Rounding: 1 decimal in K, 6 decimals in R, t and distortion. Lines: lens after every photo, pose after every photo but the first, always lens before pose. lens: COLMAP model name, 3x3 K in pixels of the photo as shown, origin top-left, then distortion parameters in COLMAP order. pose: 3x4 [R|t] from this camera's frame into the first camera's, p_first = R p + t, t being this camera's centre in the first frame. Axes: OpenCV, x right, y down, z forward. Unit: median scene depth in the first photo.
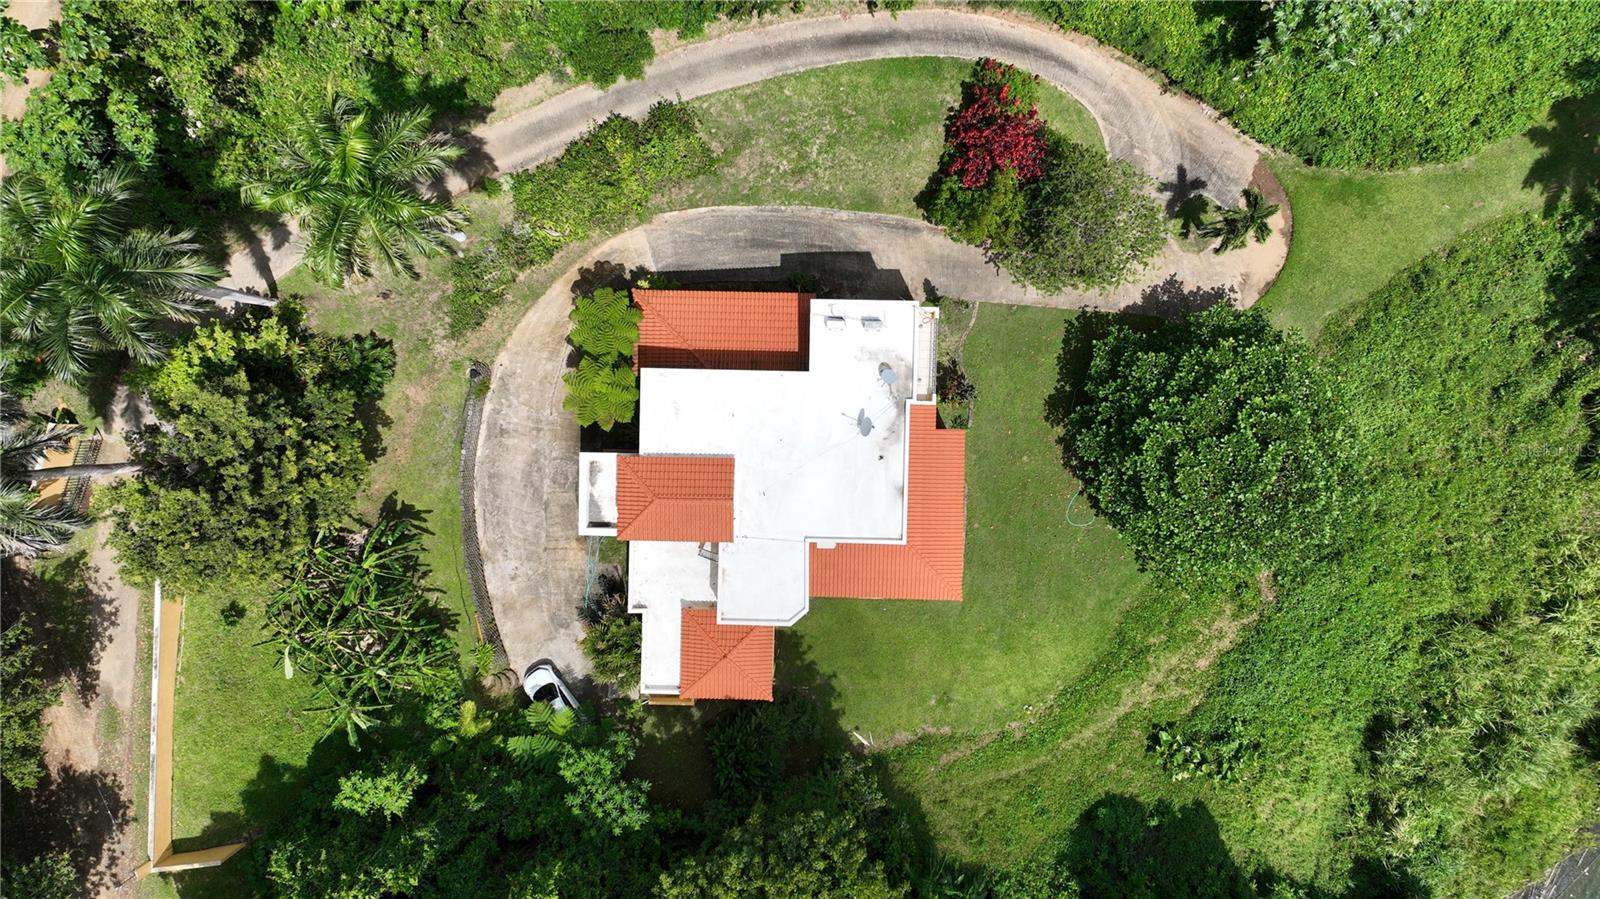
lens RADIAL K [[1113.6, 0, 801.4], [0, 1113.6, 444.1], [0, 0, 1]] dist [-0.022163, 0.035326]
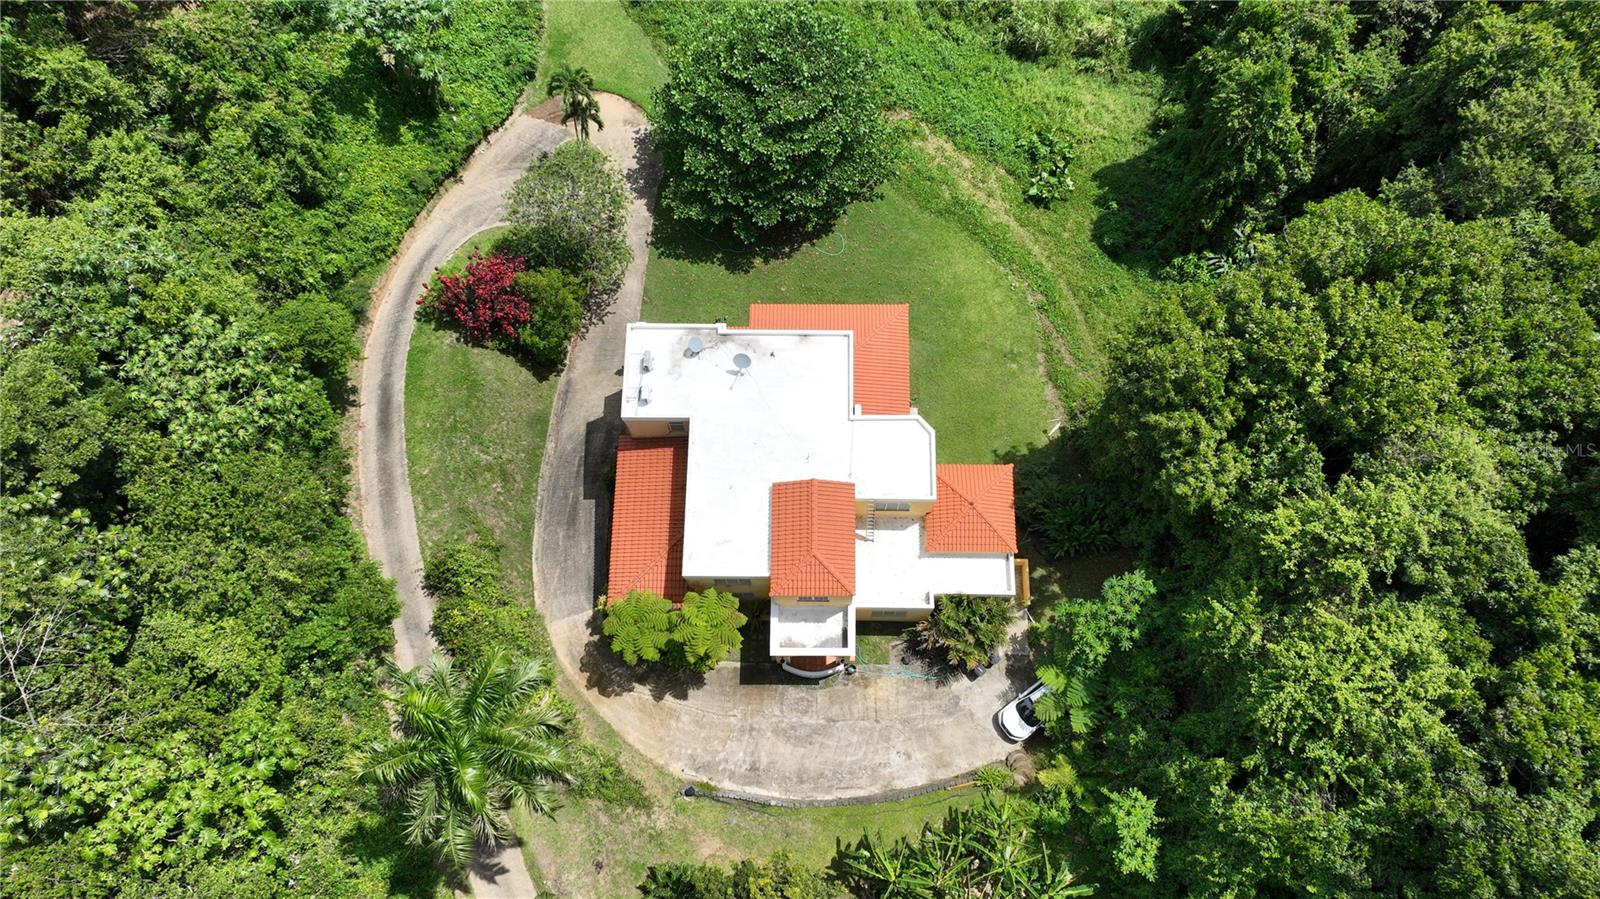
lens RADIAL K [[1113.6, 0, 801.4], [0, 1113.6, 444.1], [0, 0, 1]] dist [-0.022163, 0.035326]
pose [[-0.009172, -0.944018, 0.329765, -0.320563], [0.999615, -0.017298, -0.021715, 0.054666], [0.026204, 0.329439, 0.943813, 0.020388]]
